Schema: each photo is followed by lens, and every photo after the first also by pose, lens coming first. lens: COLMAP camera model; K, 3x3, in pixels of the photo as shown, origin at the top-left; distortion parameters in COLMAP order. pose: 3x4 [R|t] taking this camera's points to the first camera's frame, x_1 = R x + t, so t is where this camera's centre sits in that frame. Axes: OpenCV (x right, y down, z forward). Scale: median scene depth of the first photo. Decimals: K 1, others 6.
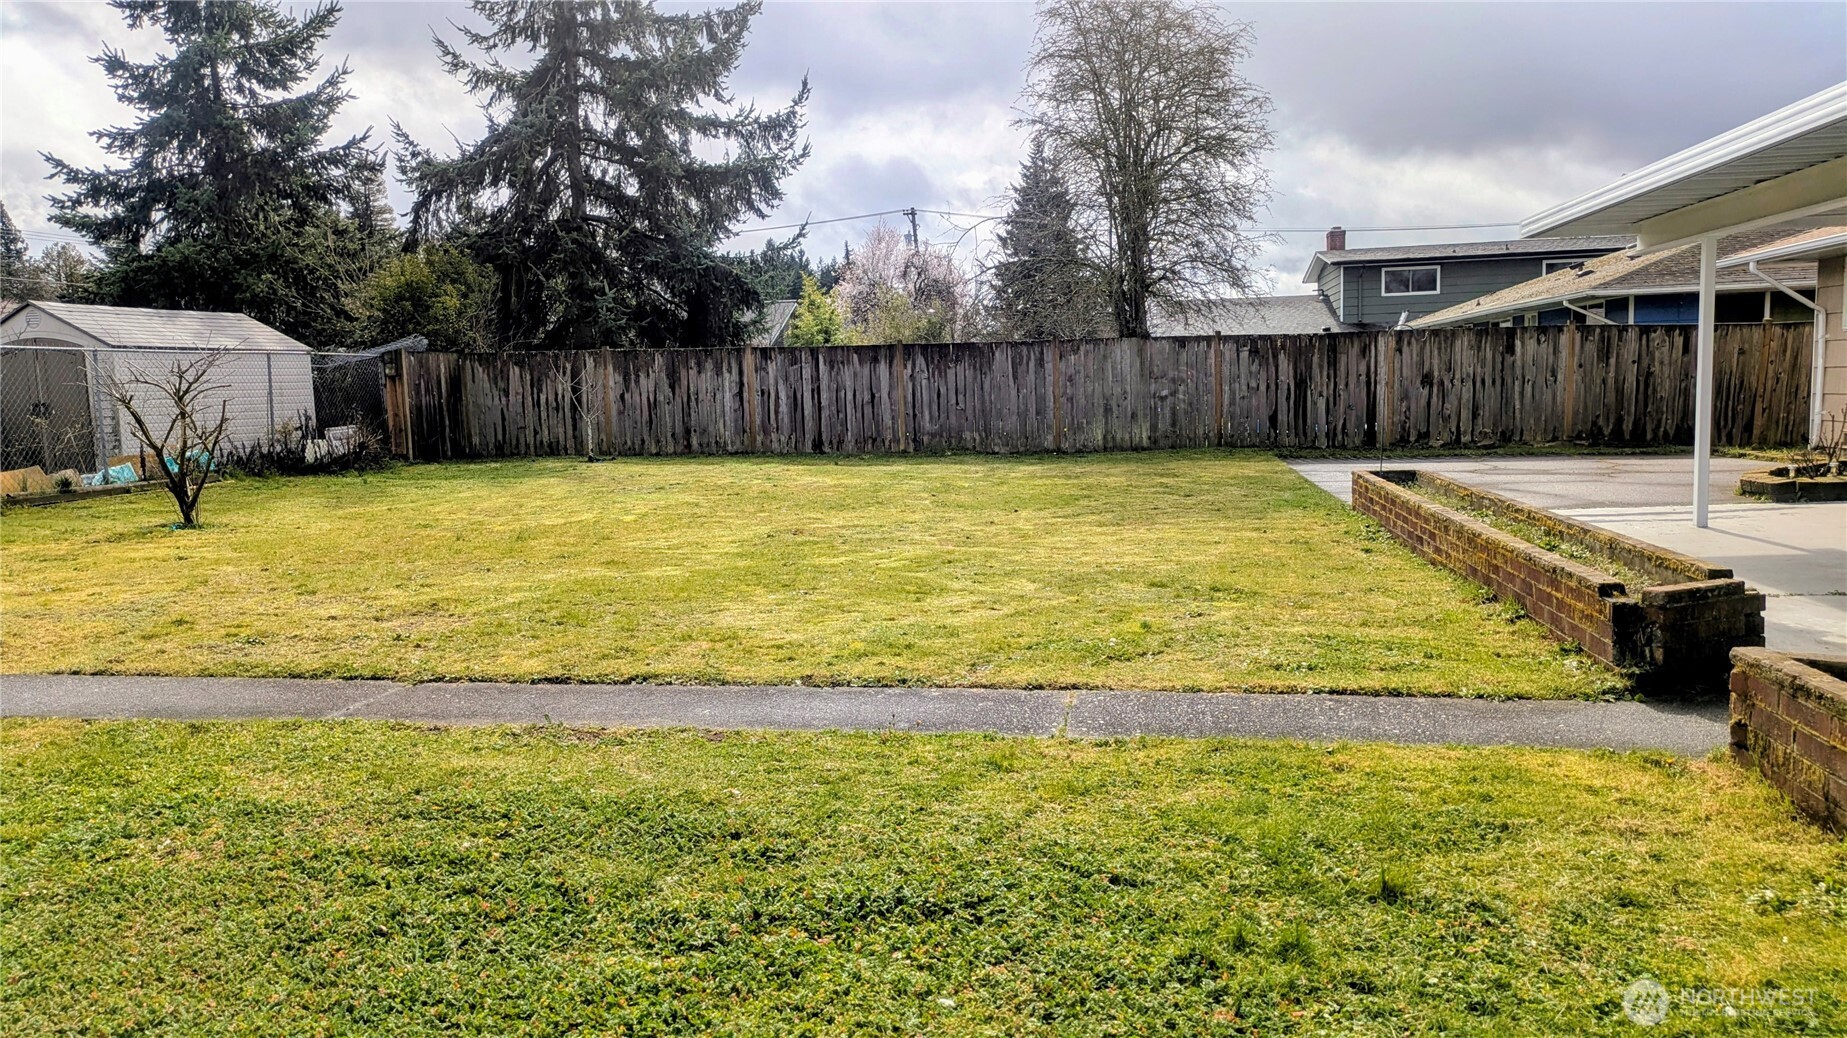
lens RADIAL K [[1363.3, 0, 892.1], [0, 1363.3, 520.4], [0, 0, 1]] dist [0.062385, -0.060262]
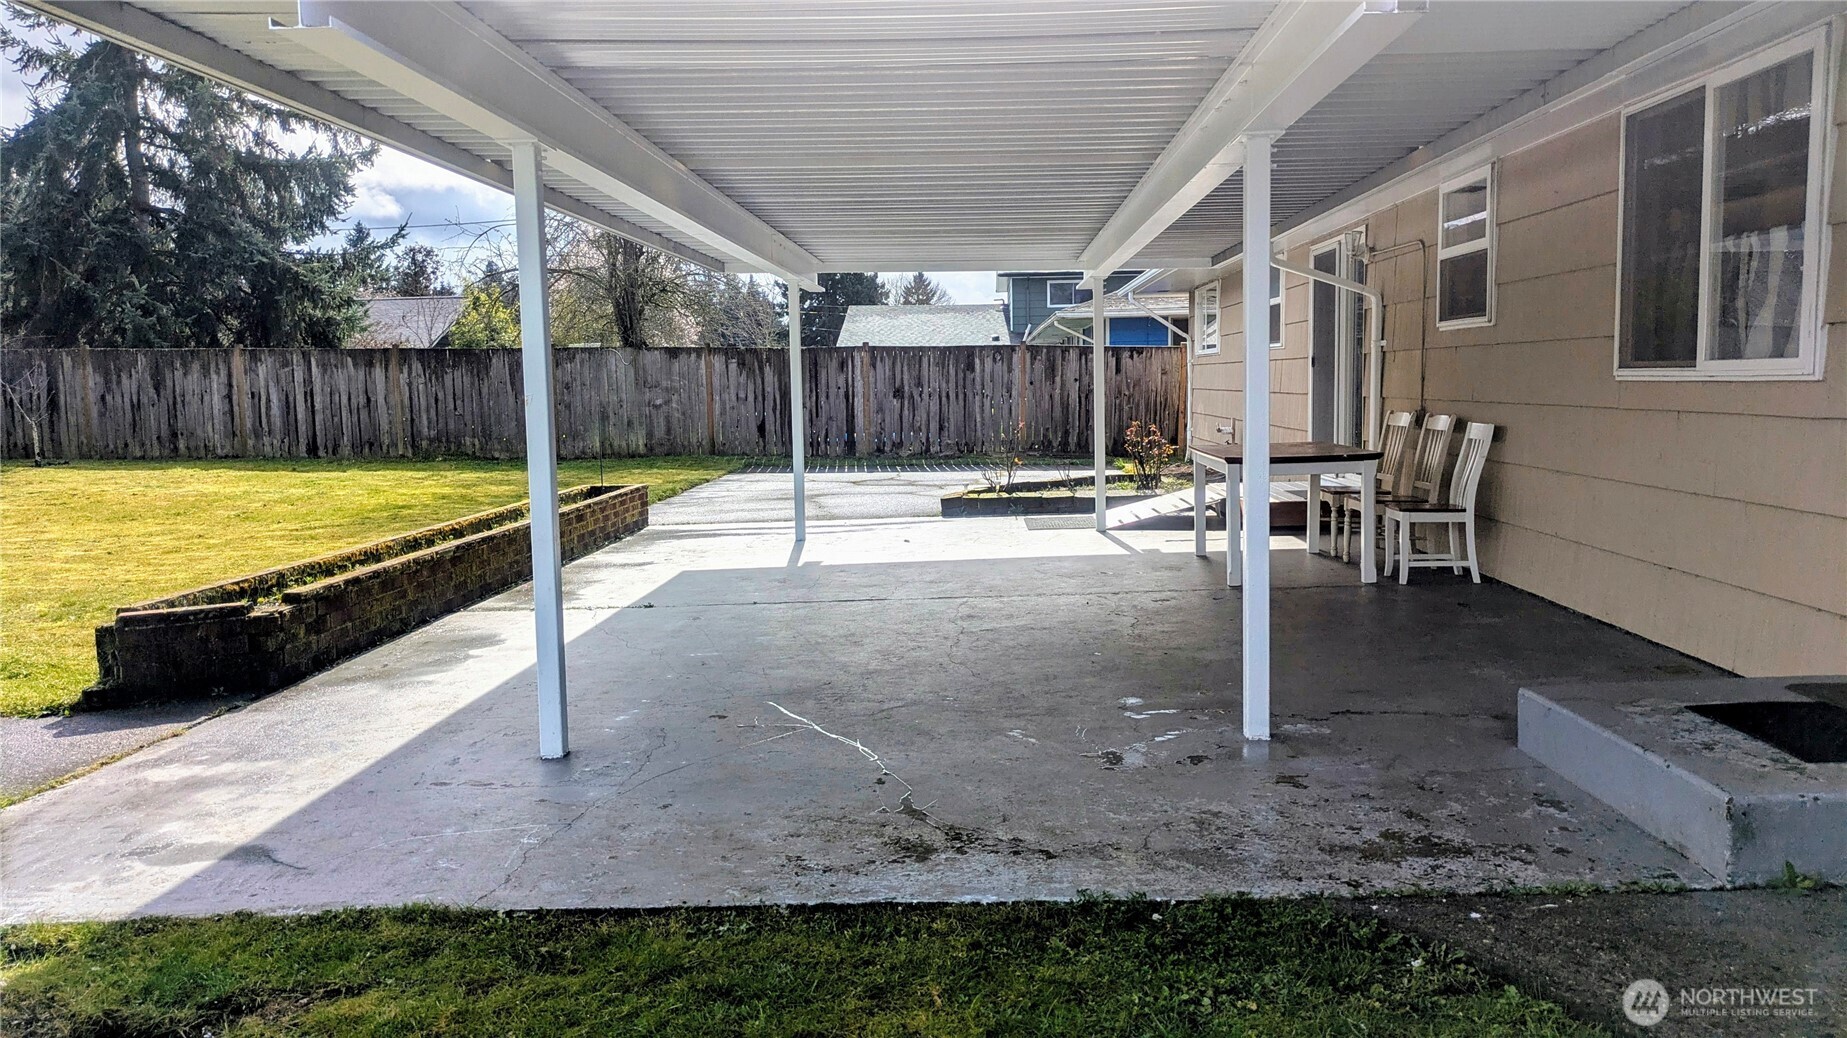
lens RADIAL K [[1363.3, 0, 942.7], [0, 1363.3, 508.1], [0, 0, 1]] dist [0.062385, -0.060262]
pose [[0.989555, -0.000201, 0.144154, 0.266077], [0.001150, 0.999978, -0.006502, -0.006370], [-0.144149, 0.006600, 0.989534, -0.049503]]
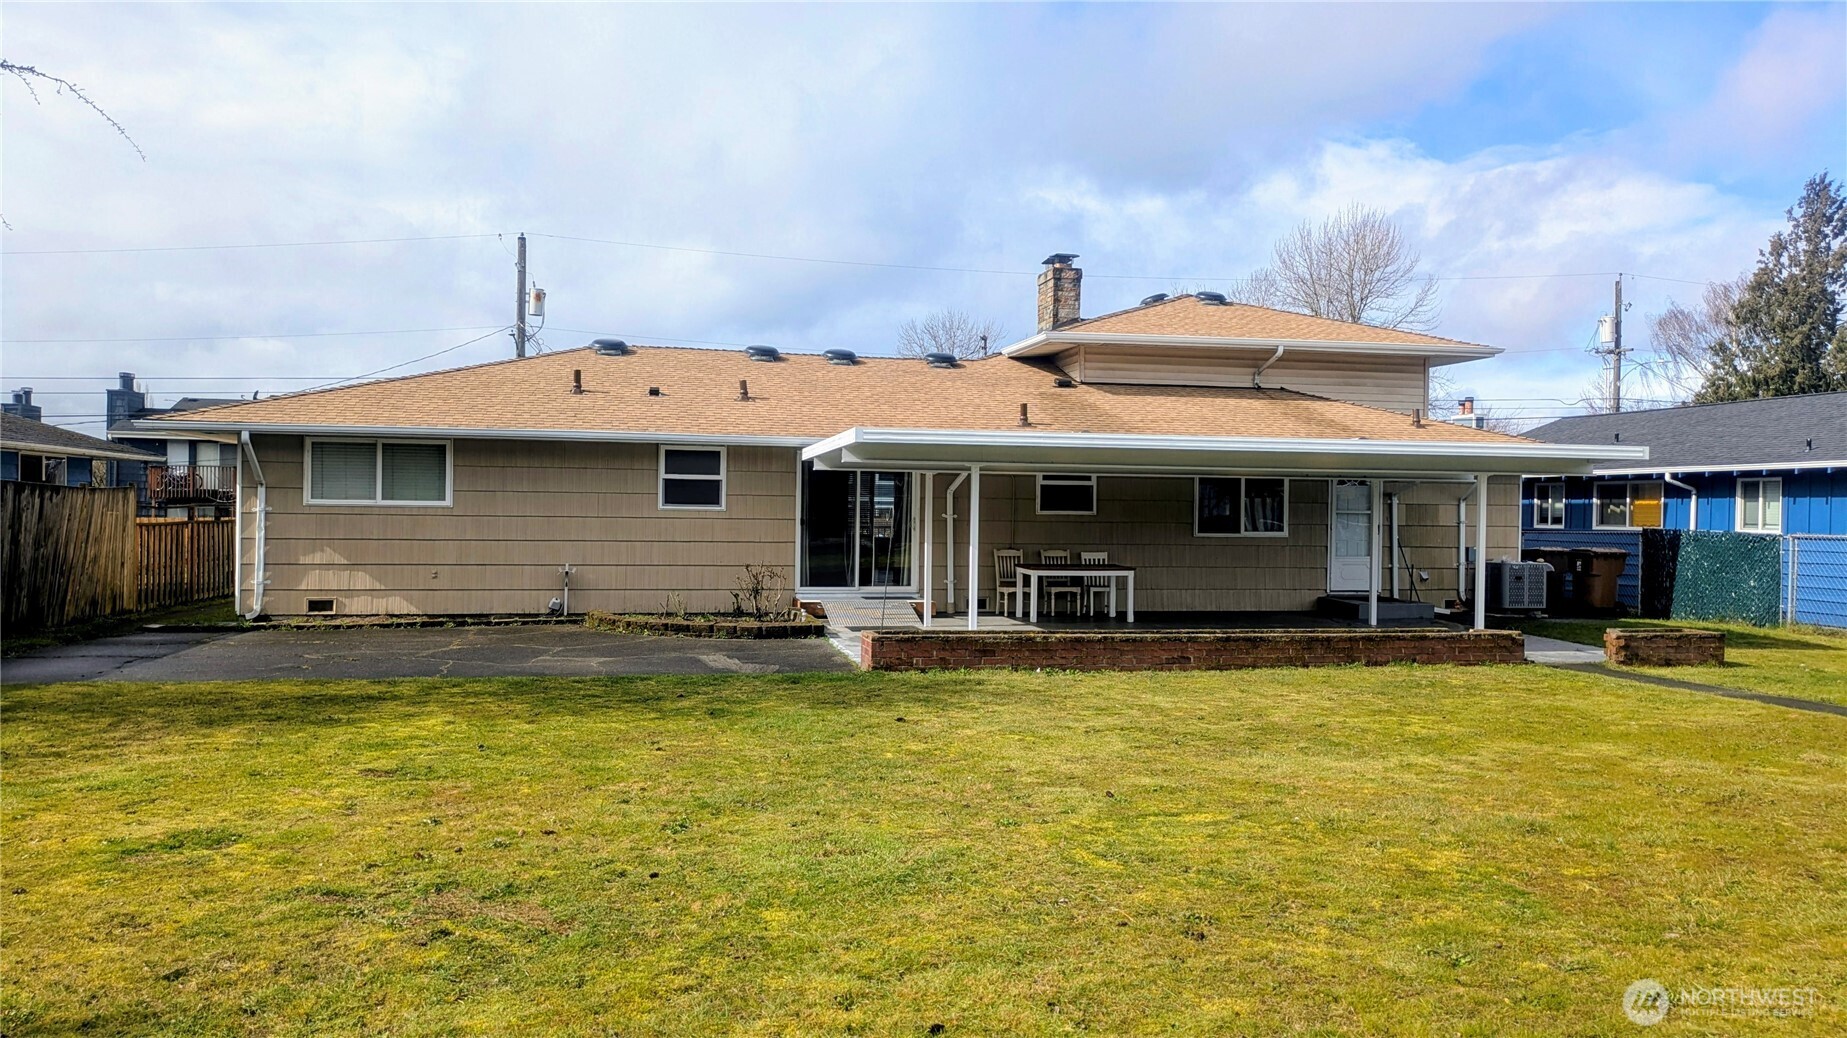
lens RADIAL K [[1363.3, 0, 931.1], [0, 1363.3, 538.7], [0, 0, 1]] dist [0.062385, -0.060262]
pose [[-0.390507, 0.004764, 0.920588, -0.387225], [0.087842, 0.995617, 0.032110, -0.083515], [-0.916400, 0.093405, -0.389214, 0.791229]]
